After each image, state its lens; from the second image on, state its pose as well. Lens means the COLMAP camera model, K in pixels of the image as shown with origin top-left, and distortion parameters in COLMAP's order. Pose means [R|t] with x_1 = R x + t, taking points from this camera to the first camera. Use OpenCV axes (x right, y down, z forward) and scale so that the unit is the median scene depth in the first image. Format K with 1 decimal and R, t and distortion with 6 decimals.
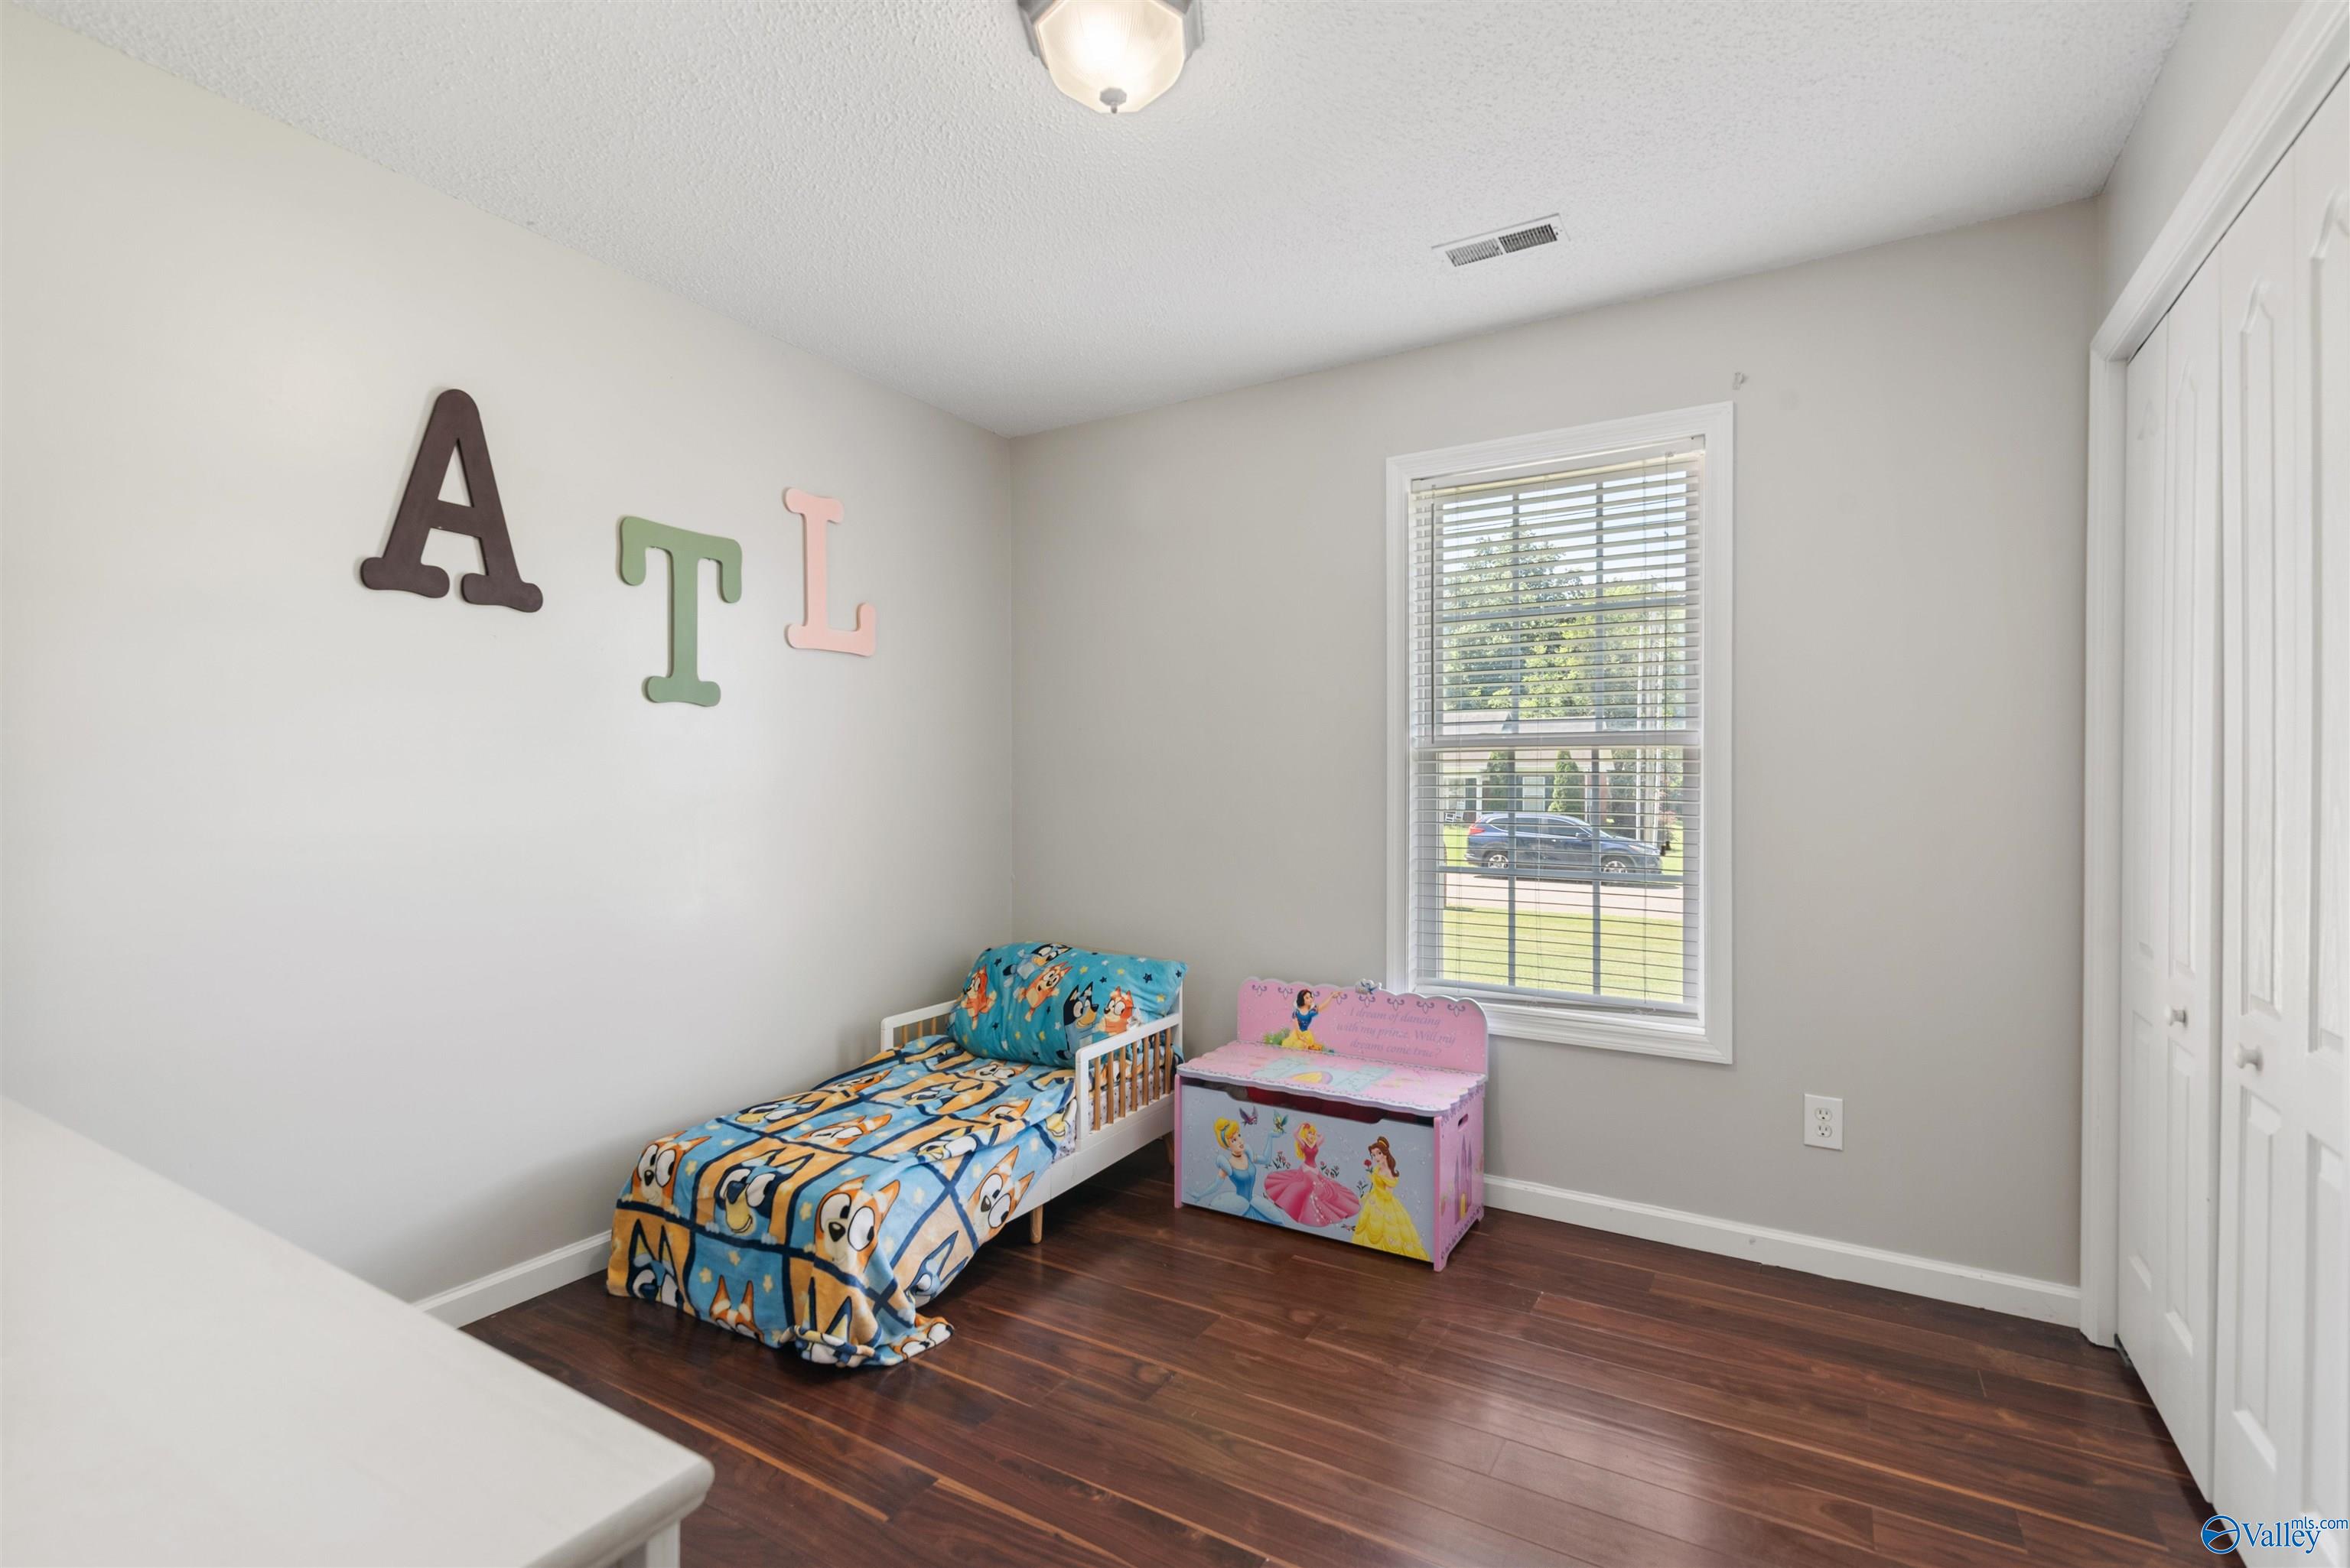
lens RADIAL K [[1071.3, 0, 1172.1], [0, 1071.3, 777.9], [0, 0, 1]] dist [0.003760, 0.000565]
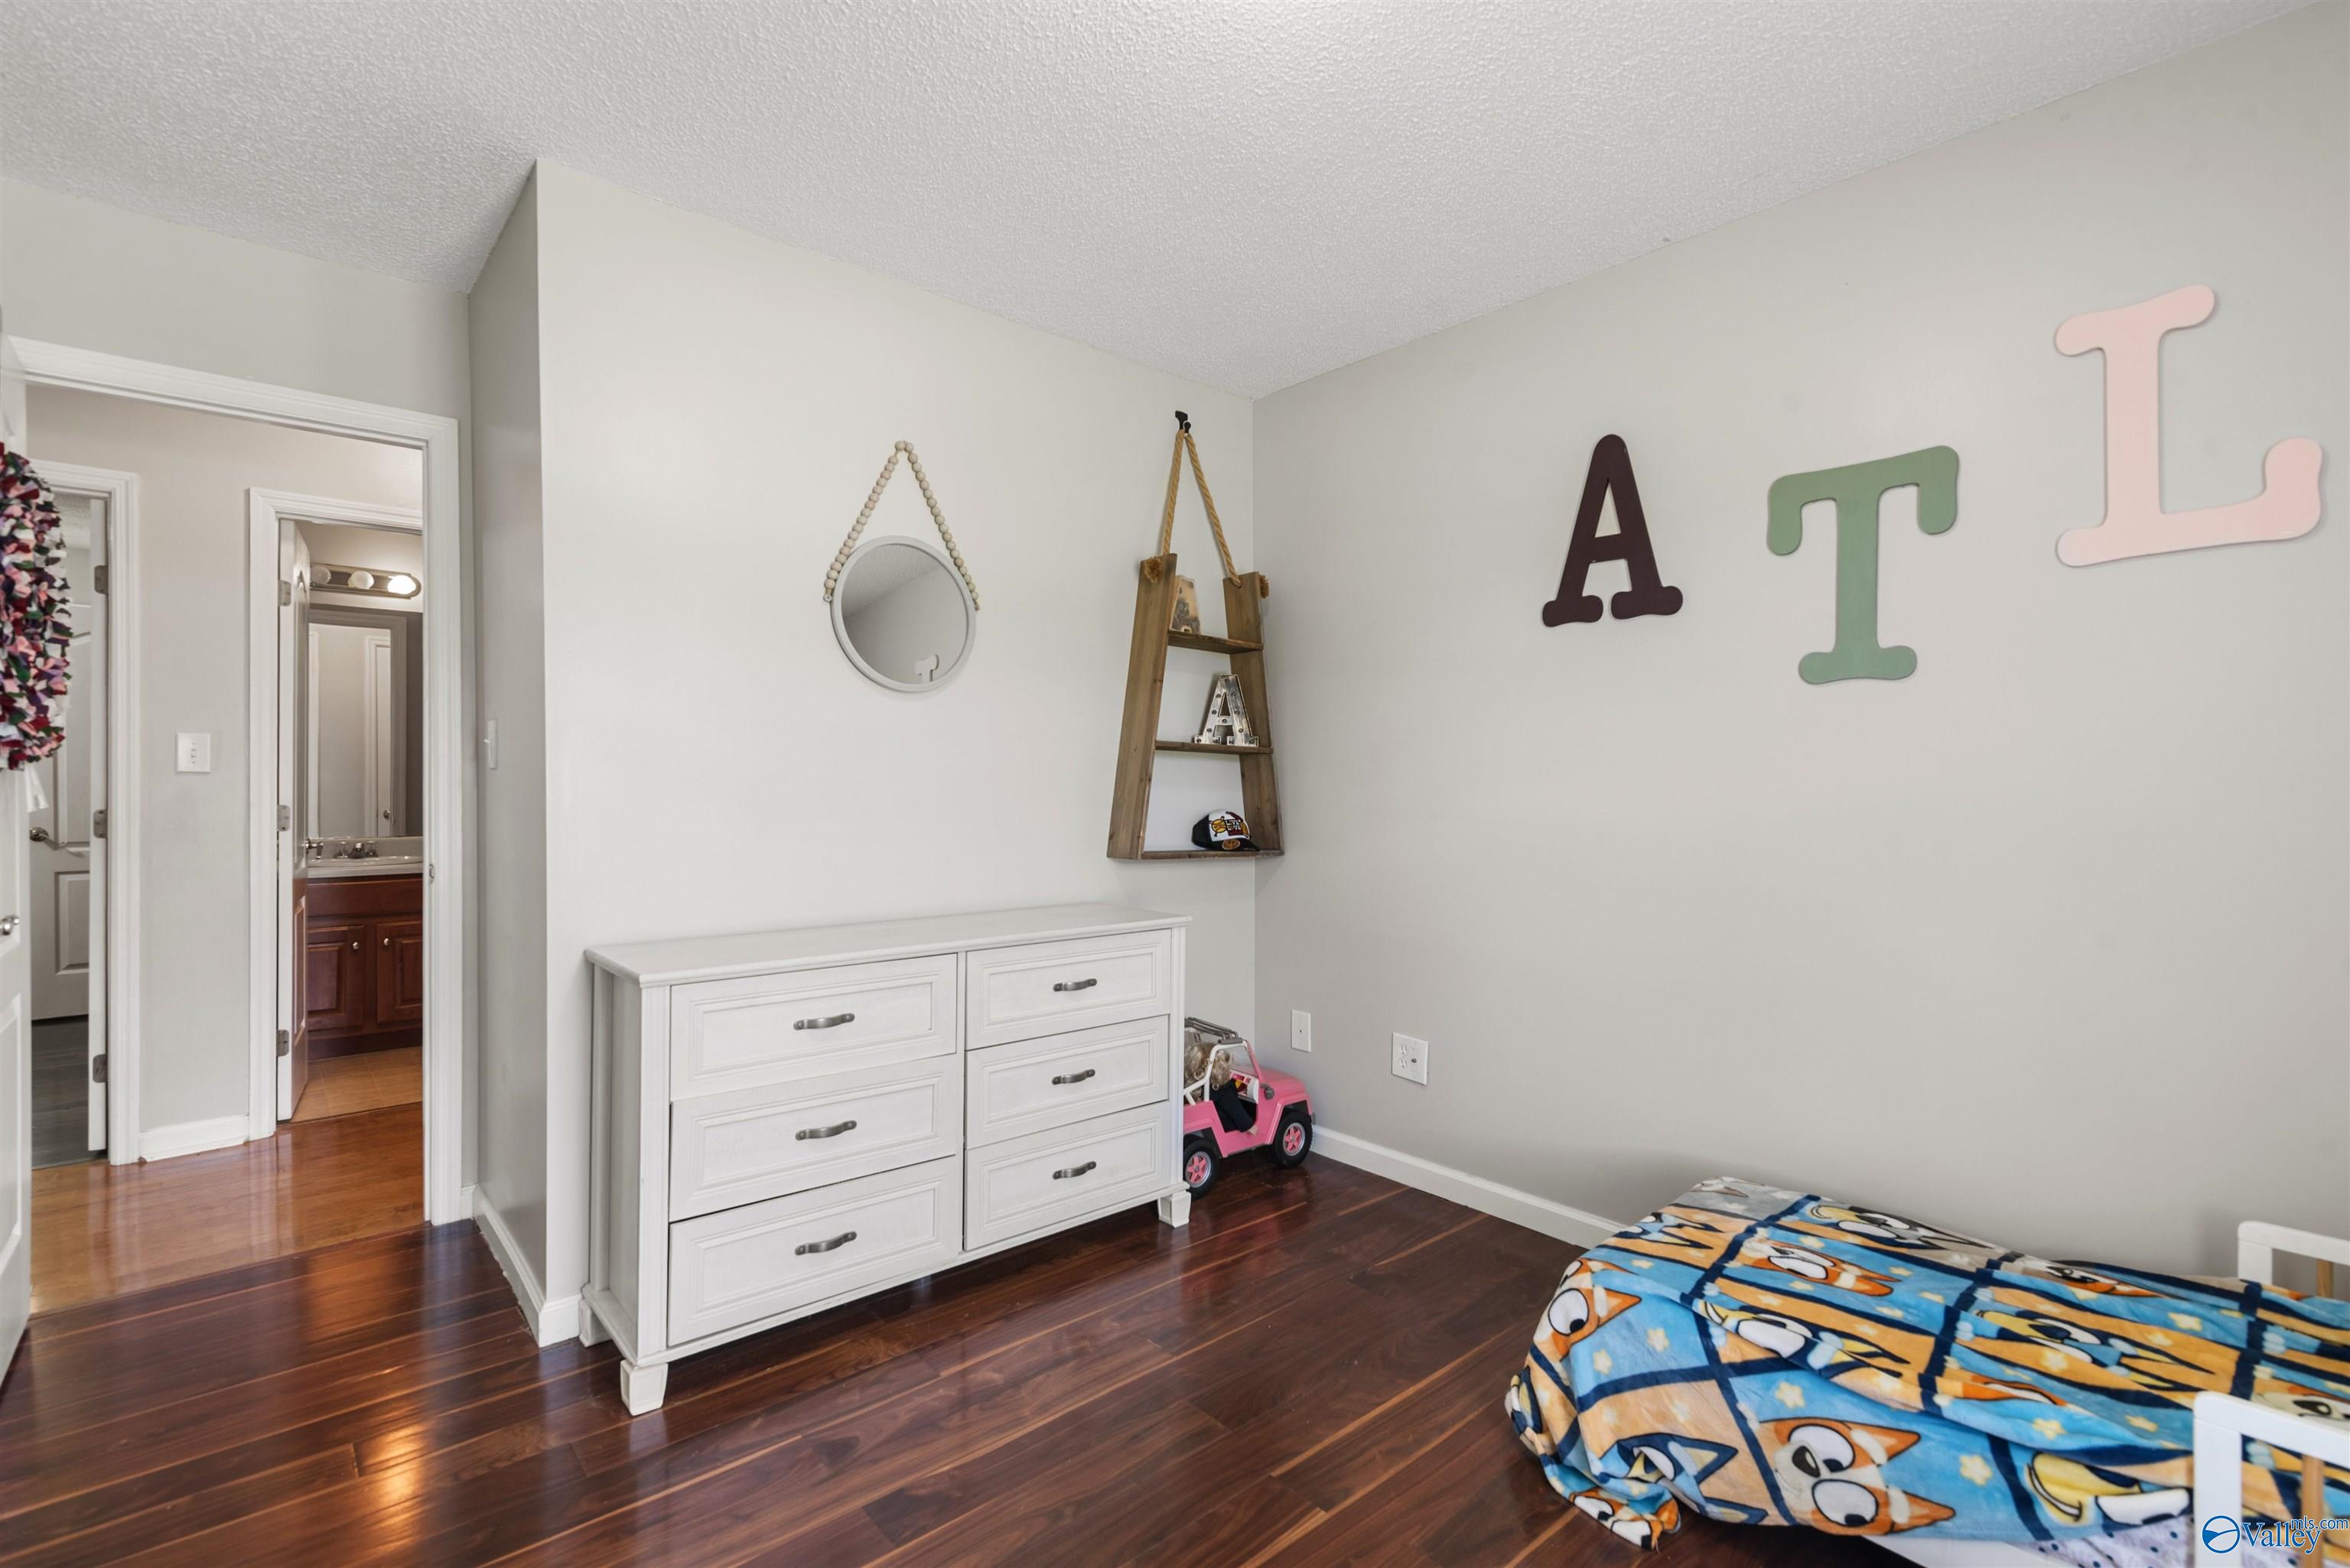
lens RADIAL K [[1071.3, 0, 1174.3], [0, 1071.3, 792.1], [0, 0, 1]] dist [0.003760, 0.000565]
pose [[-0.313897, 0.005374, -0.949442, 0.522236], [0.001353, 0.999985, 0.005213, 0.010795], [0.949456, 0.000352, -0.313899, 0.851039]]
